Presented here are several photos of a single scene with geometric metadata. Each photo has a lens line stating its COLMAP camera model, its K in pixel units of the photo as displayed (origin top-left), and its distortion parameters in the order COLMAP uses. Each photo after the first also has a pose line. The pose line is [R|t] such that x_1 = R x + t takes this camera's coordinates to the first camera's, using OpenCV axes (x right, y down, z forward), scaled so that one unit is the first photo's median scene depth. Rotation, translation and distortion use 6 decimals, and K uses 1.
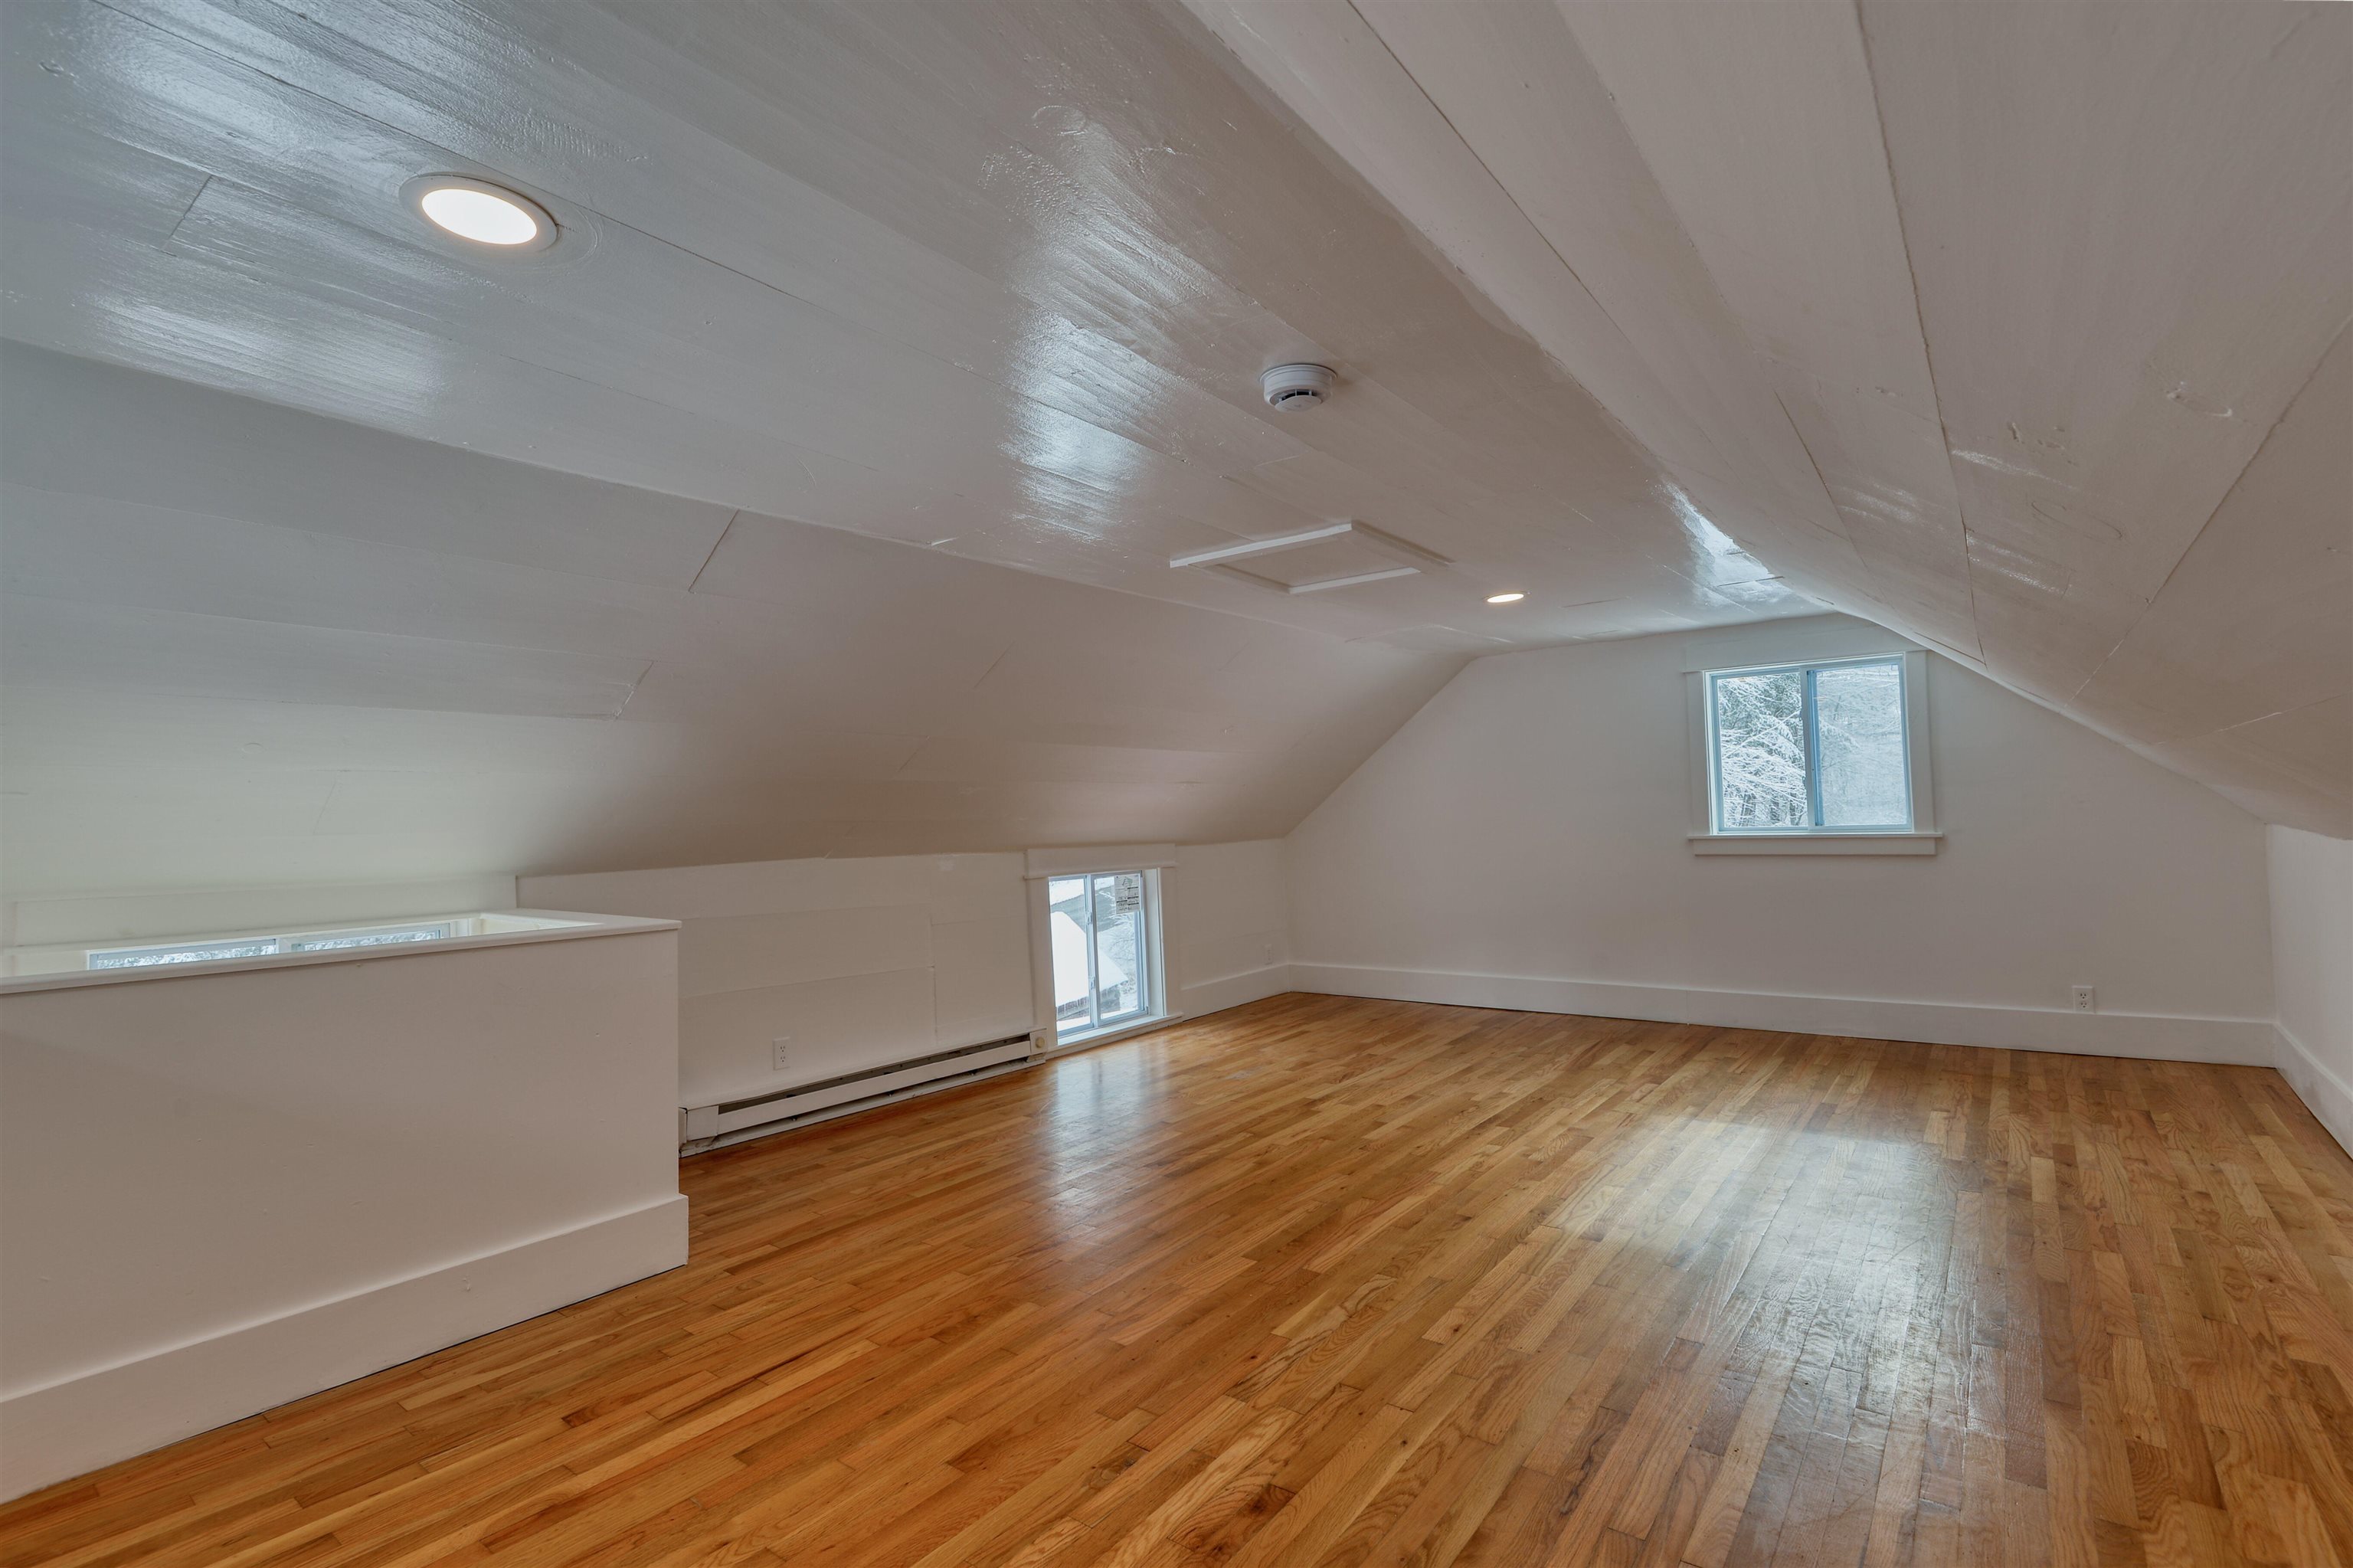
lens RADIAL K [[1088.4, 0, 1163.6], [0, 1088.4, 789.3], [0, 0, 1]] dist [-0.015742, -0.003468]
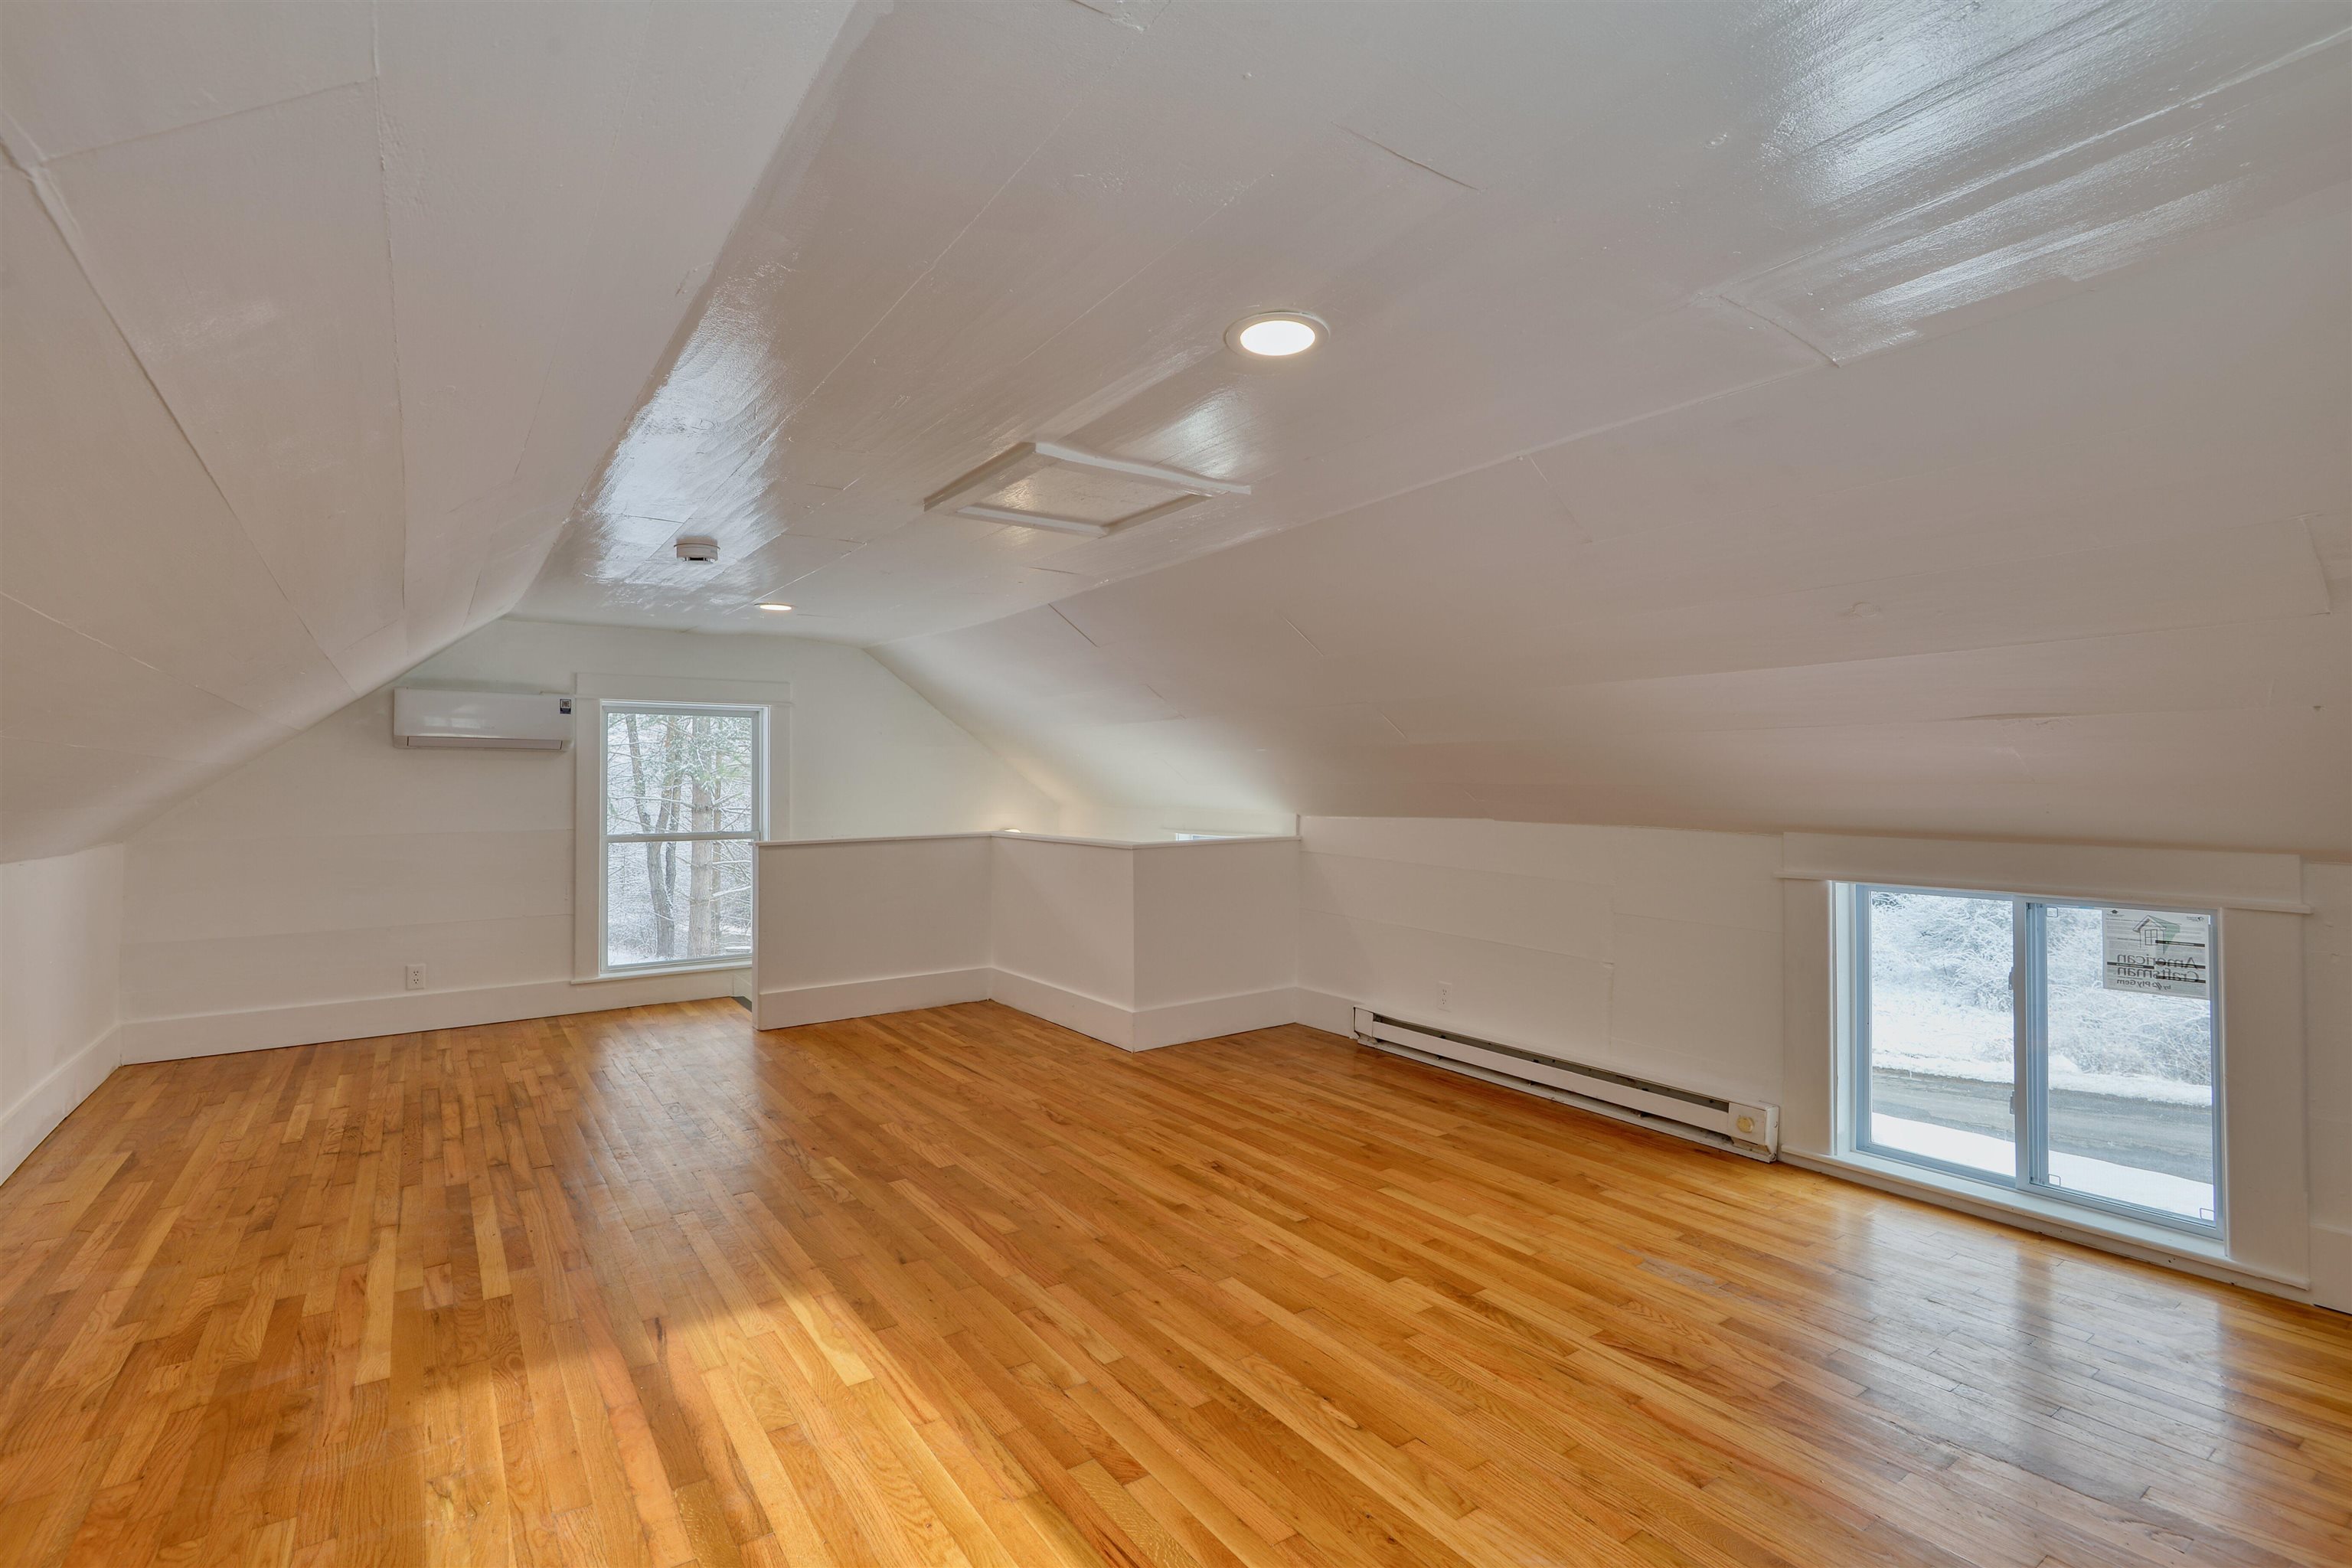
lens RADIAL K [[1087.9, 0, 1162.9], [0, 1087.9, 776.0], [0, 0, 1]] dist [-0.015742, -0.003468]
pose [[-0.299808, 0.026345, -0.953636, 0.848249], [0.035416, 0.999237, 0.016470, -0.001739], [0.953342, -0.028836, -0.300513, 1.201625]]
